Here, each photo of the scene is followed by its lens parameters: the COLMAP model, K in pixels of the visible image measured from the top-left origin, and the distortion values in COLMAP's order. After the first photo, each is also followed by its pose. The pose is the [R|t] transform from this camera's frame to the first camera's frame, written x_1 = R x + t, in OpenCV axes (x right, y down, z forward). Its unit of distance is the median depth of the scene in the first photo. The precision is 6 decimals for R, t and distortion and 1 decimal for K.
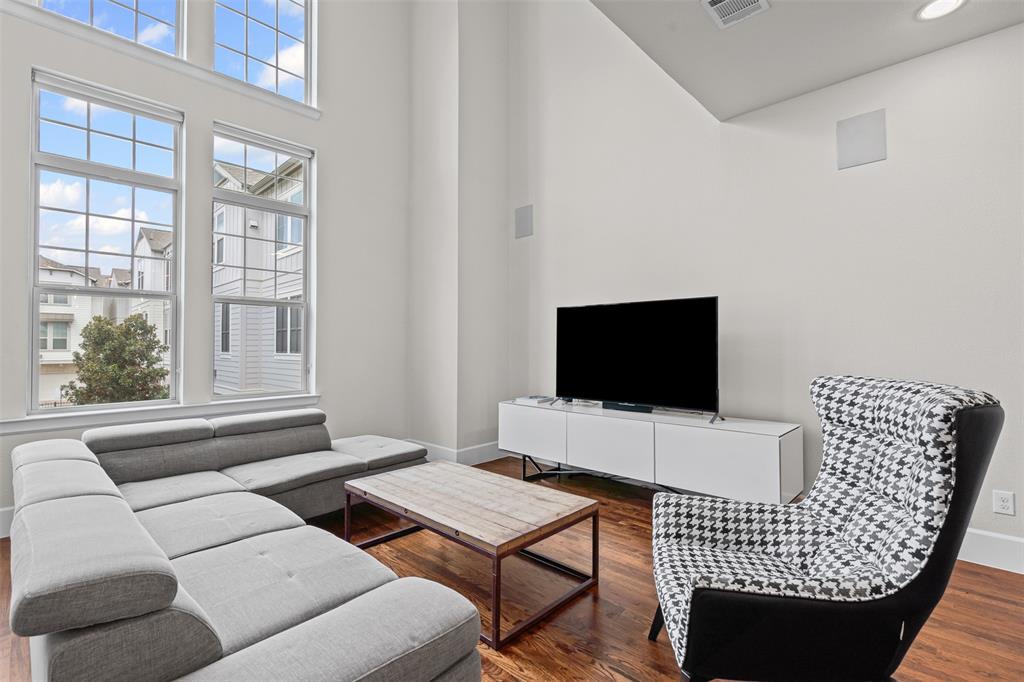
lens RADIAL K [[466.0, 0, 512.0], [0, 466.0, 341.0], [0, 0, 1]] dist [-0.004337, -0.000069]
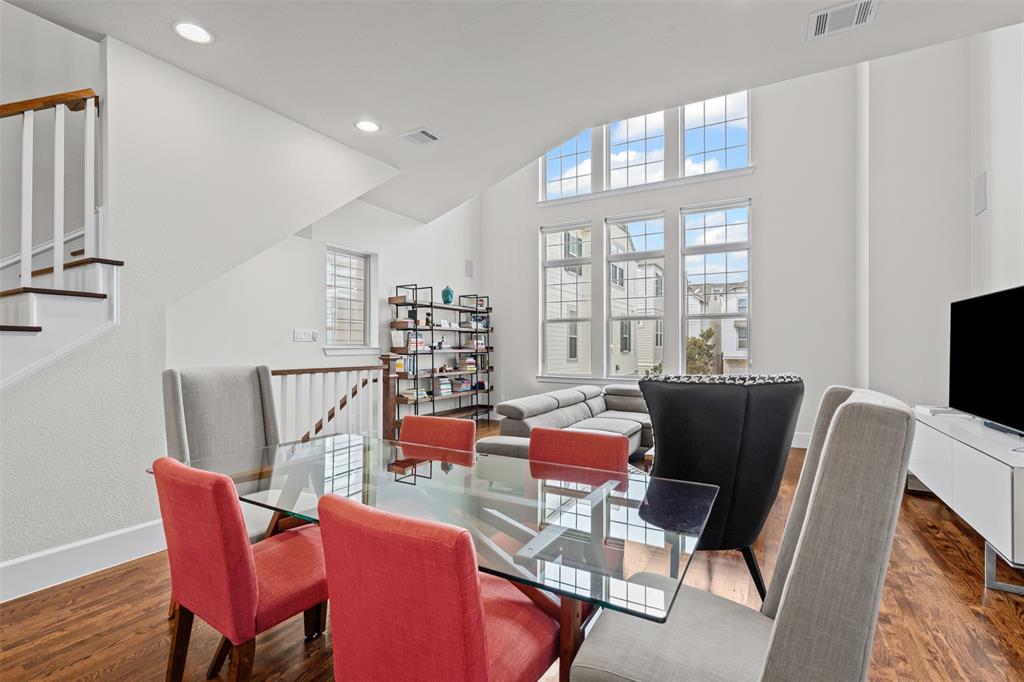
lens RADIAL K [[458.2, 0, 508.9], [0, 458.2, 345.0], [0, 0, 1]] dist [-0.002356, 0.000826]
pose [[0.244212, 0.000997, -0.969721, 1.016441], [0.008580, 0.999958, 0.003188, -0.004379], [0.969684, -0.009099, 0.244193, 0.025751]]
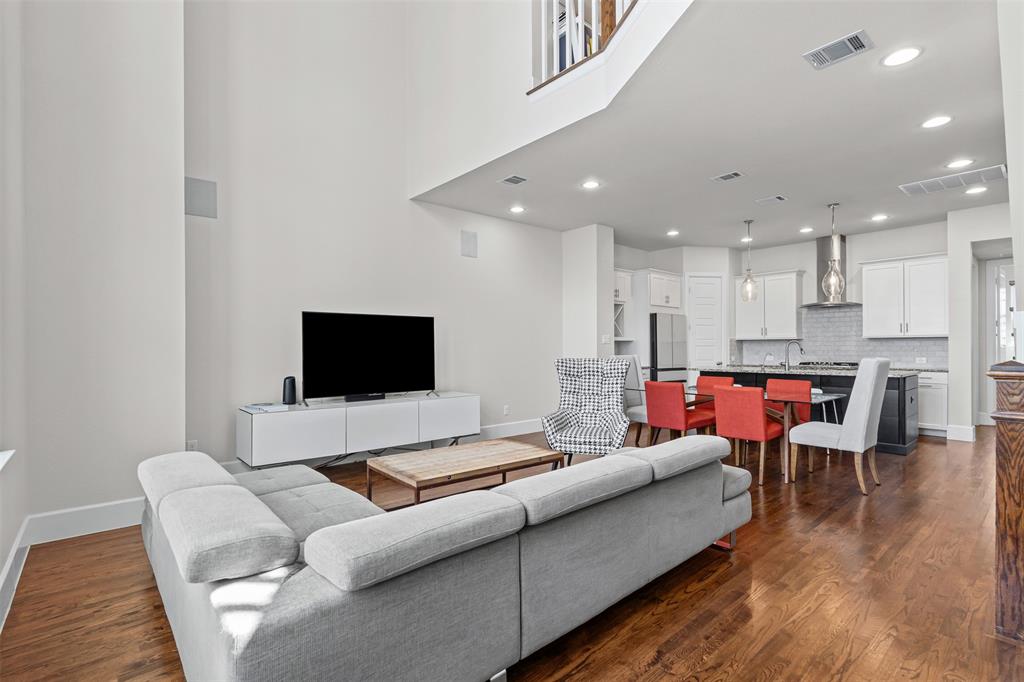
lens RADIAL K [[477.6, 0, 508.0], [0, 477.6, 345.8], [0, 0, 1]] dist [-0.003738, -0.000066]
pose [[0.091352, 0.002323, 0.995816, -1.290579], [-0.005482, 0.999983, -0.001830, 0.004863], [-0.995804, -0.005292, 0.091363, 0.659000]]
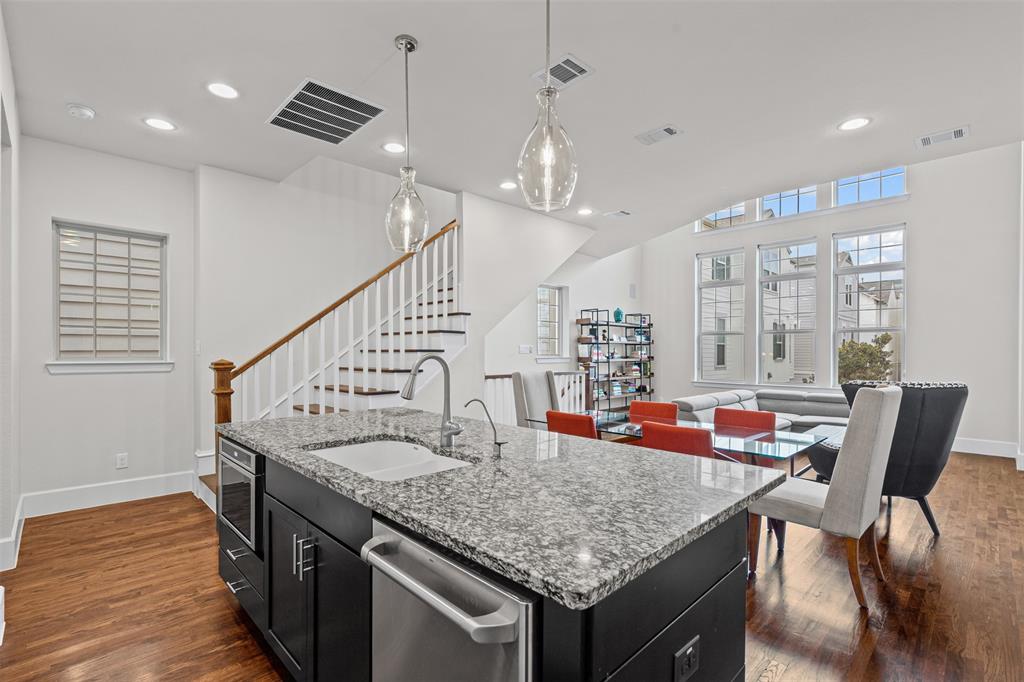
lens RADIAL K [[460.0, 0, 513.6], [0, 460.0, 352.7], [0, 0, 1]] dist [-0.000843, 0.000391]
pose [[-0.029010, 0.005663, -0.999563, 1.598466], [0.009421, 0.999941, 0.005391, -0.036190], [0.999535, -0.009260, -0.029061, -0.275680]]
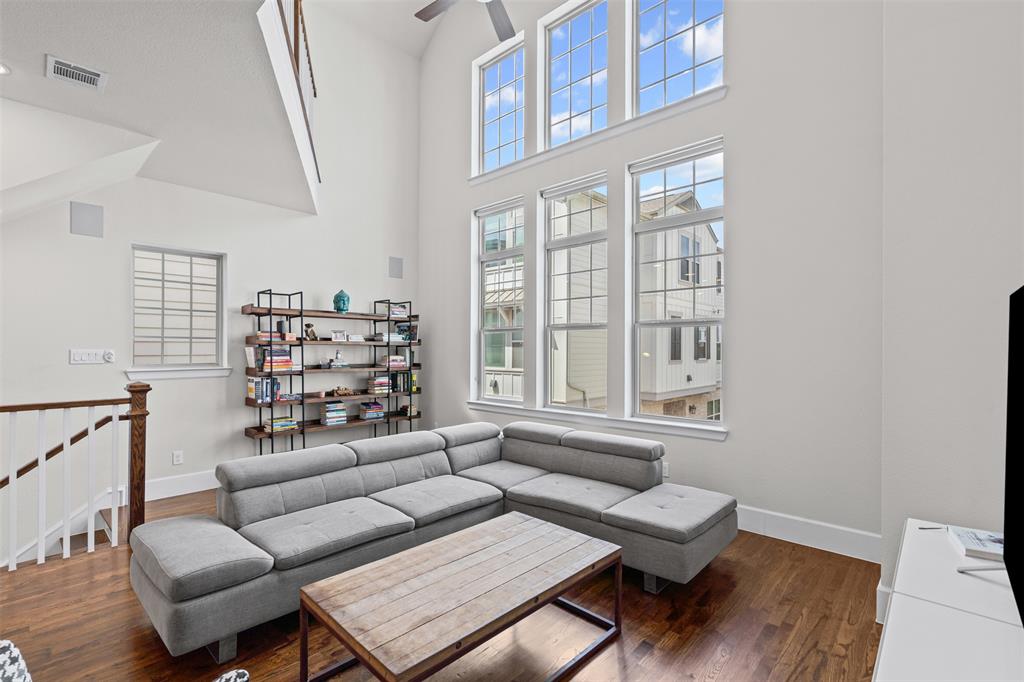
lens RADIAL K [[463.9, 0, 504.1], [0, 463.9, 349.5], [0, 0, 1]] dist [0.000079, 0.000278]
pose [[0.016857, 0.003575, -0.999852, 0.615213], [0.010353, 0.999939, 0.003749, -0.053033], [0.999804, -0.010414, 0.016819, 0.901912]]
